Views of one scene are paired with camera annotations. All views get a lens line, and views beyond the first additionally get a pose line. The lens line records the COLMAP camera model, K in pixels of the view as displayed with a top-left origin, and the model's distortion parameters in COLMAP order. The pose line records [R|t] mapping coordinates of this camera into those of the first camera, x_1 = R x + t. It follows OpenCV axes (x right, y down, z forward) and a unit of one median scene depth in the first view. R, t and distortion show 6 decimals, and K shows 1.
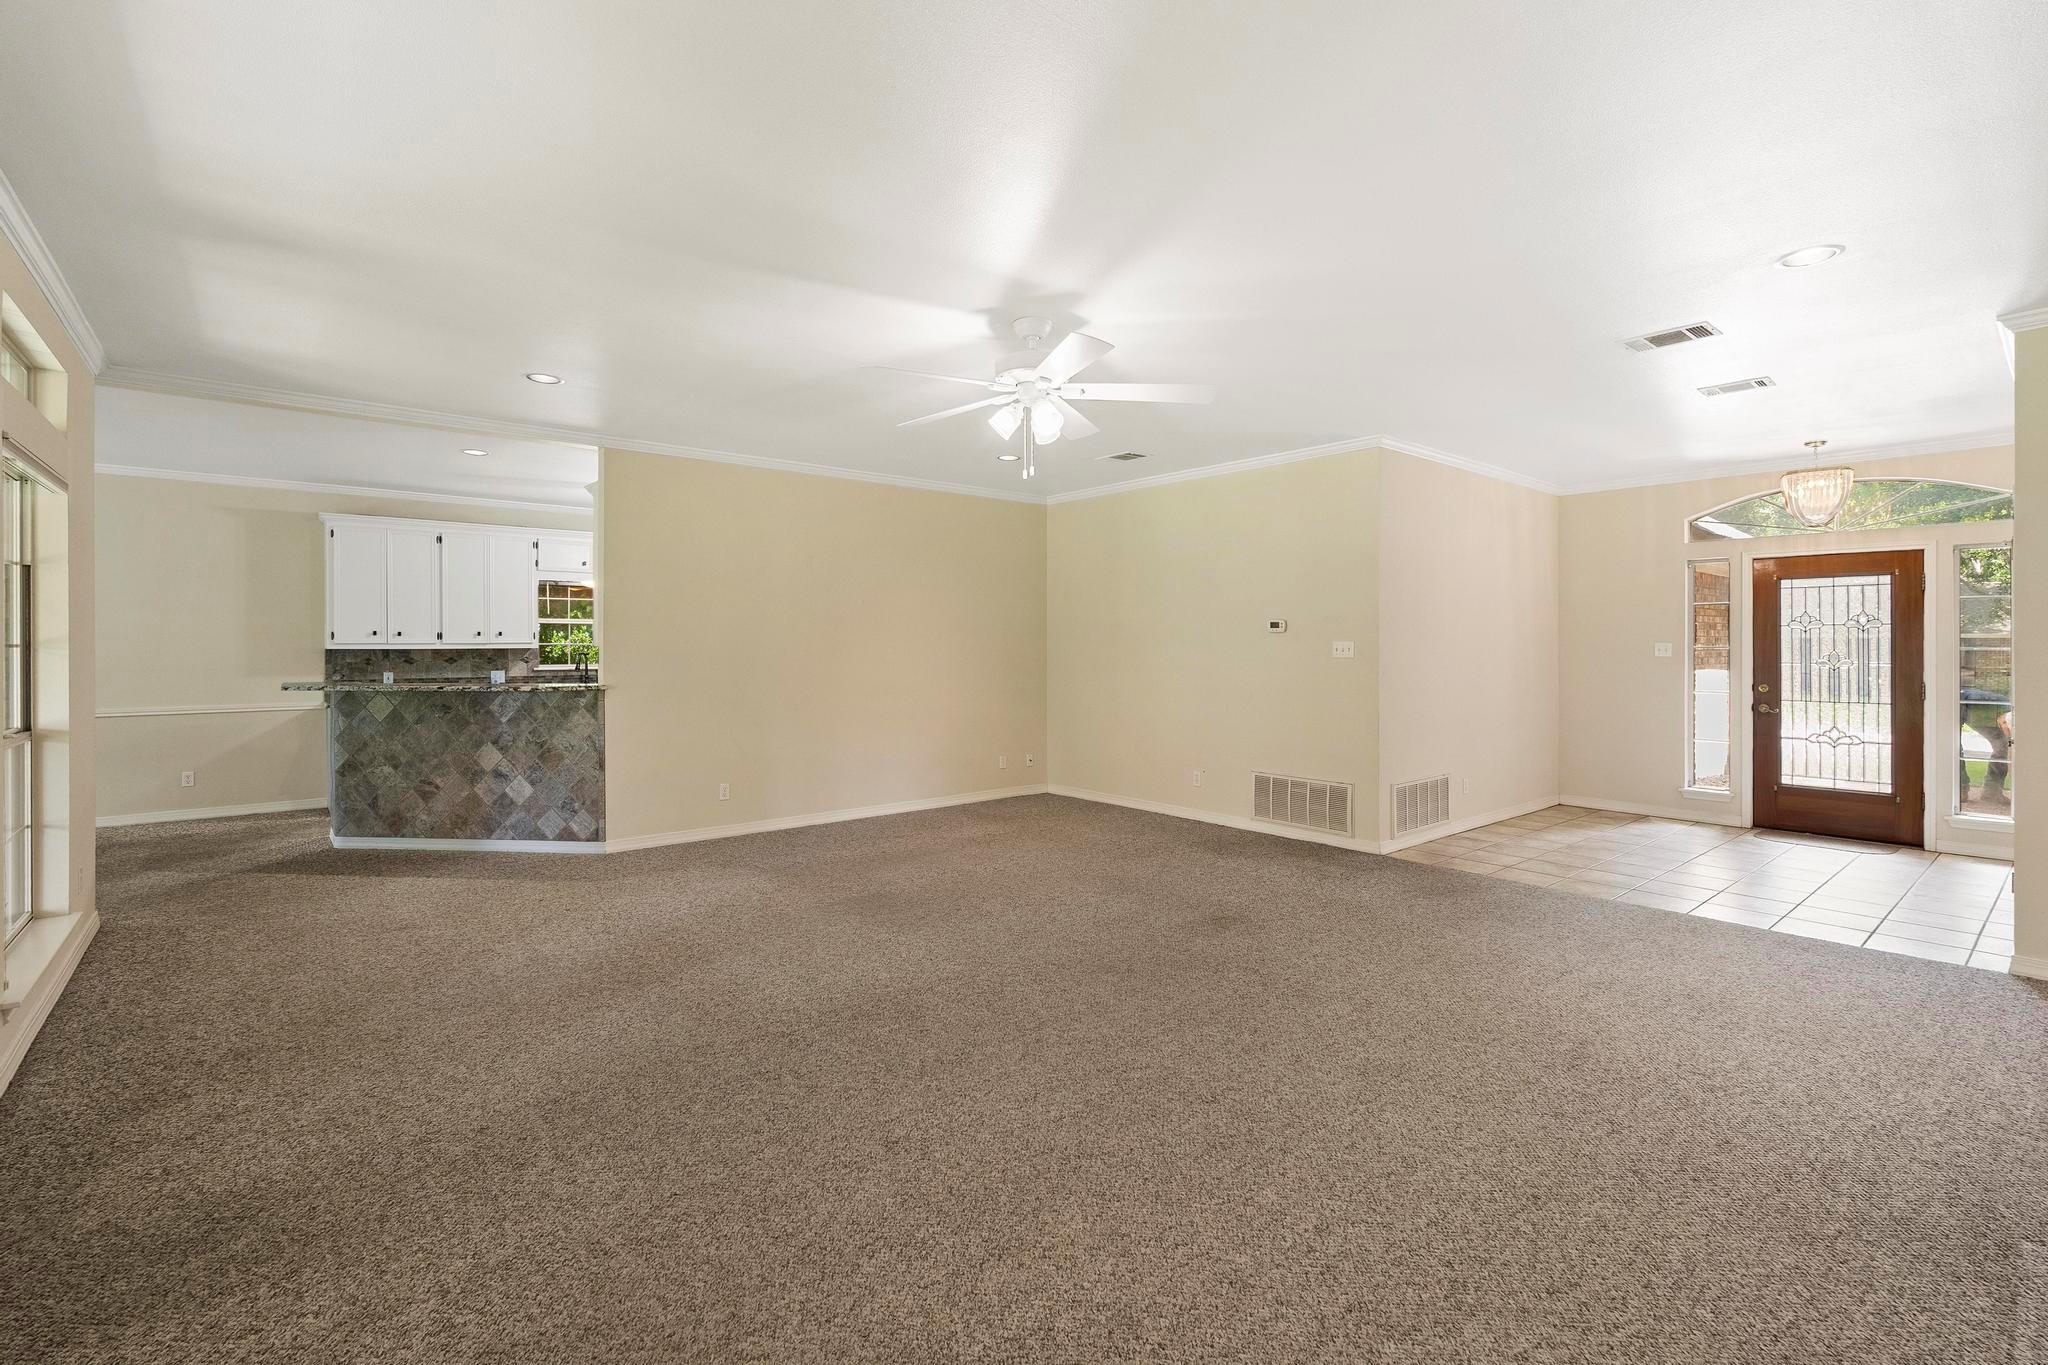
lens RADIAL K [[902.4, 0, 1036.7], [0, 902.4, 644.4], [0, 0, 1]] dist [-0.001852, 0.000971]
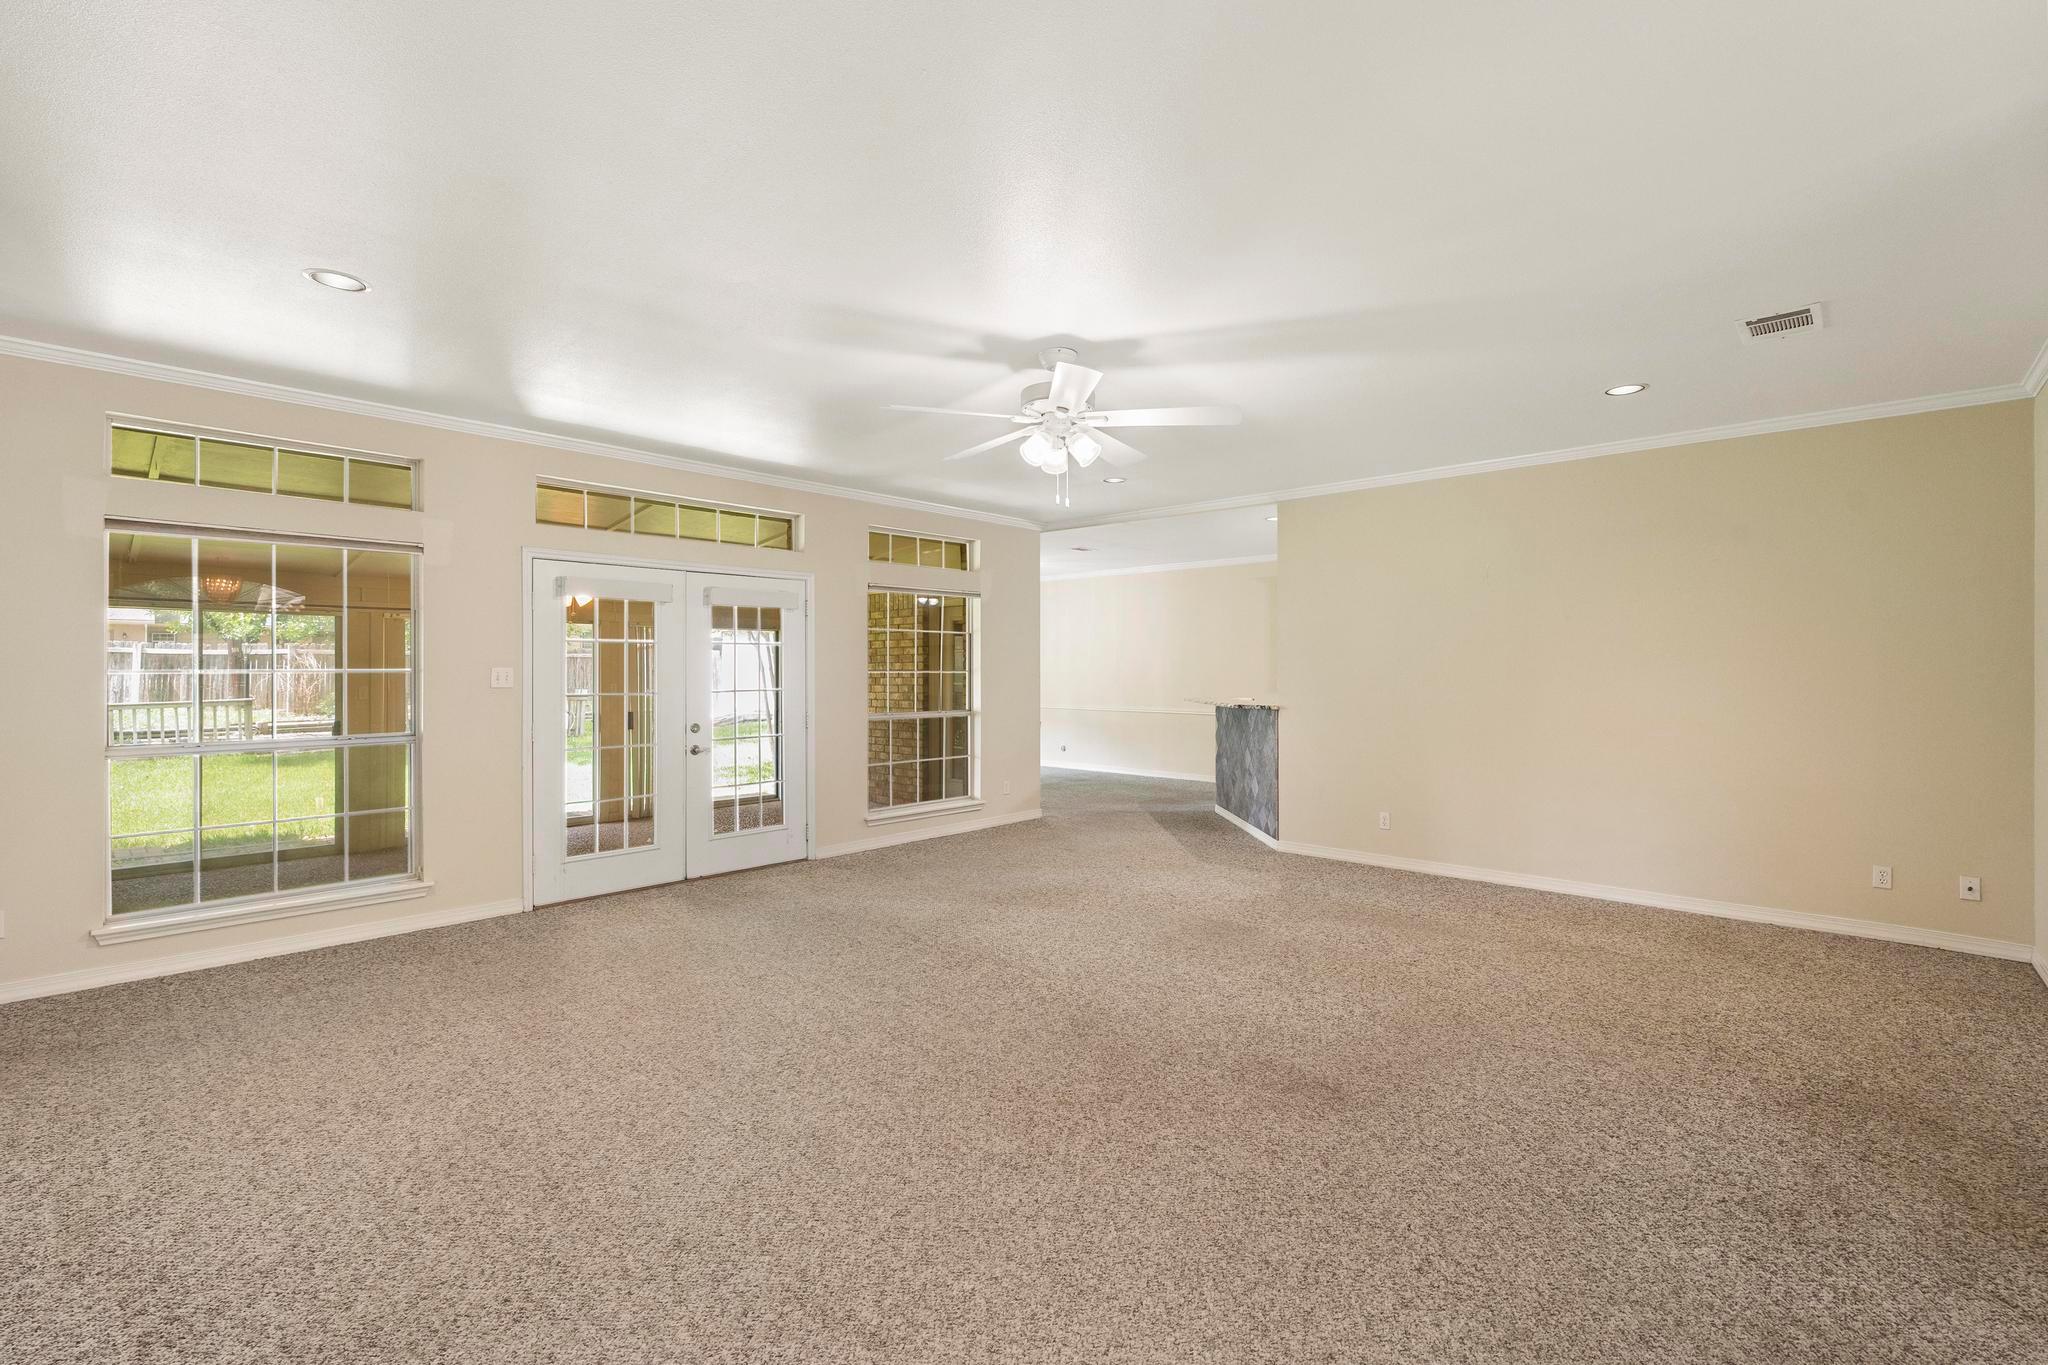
lens RADIAL K [[902.4, 0, 1024.8], [0, 902.4, 665.7], [0, 0, 1]] dist [-0.001852, 0.000971]
pose [[0.117211, -0.007292, -0.993080, 0.903653], [0.000754, 0.999973, -0.007253, 0.002185], [0.993107, 0.000101, 0.117214, 0.766497]]
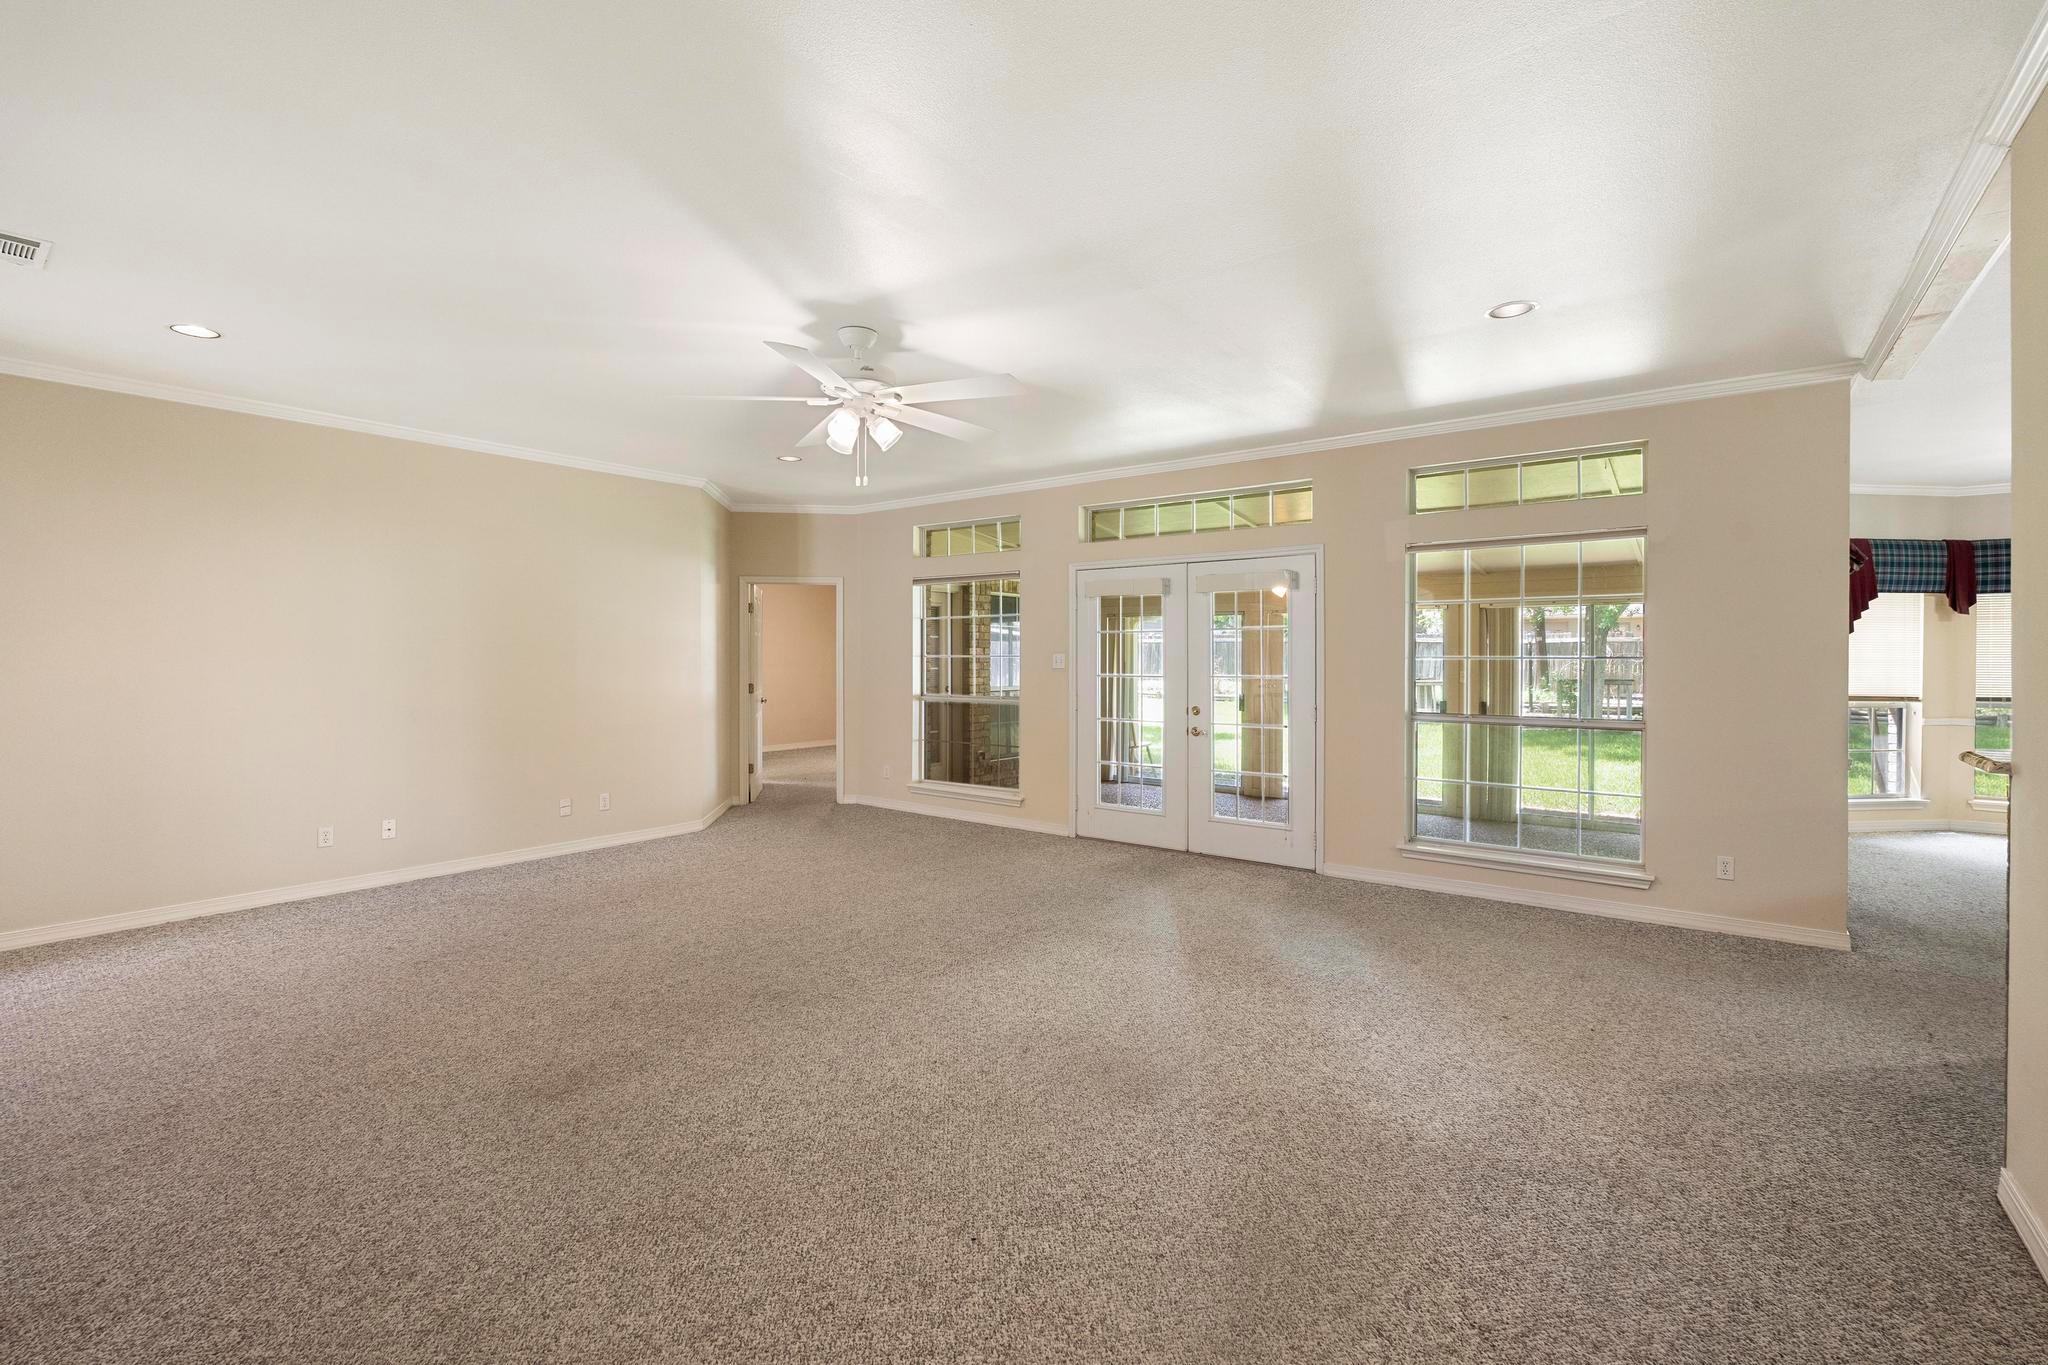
lens RADIAL K [[902.4, 0, 1028.3], [0, 902.4, 662.6], [0, 0, 1]] dist [-0.001852, 0.000971]
pose [[-0.978088, -0.001574, -0.208186, 0.017266], [-0.003033, 0.999973, 0.006688, 0.000115], [0.208170, 0.007173, -0.978066, 1.825955]]
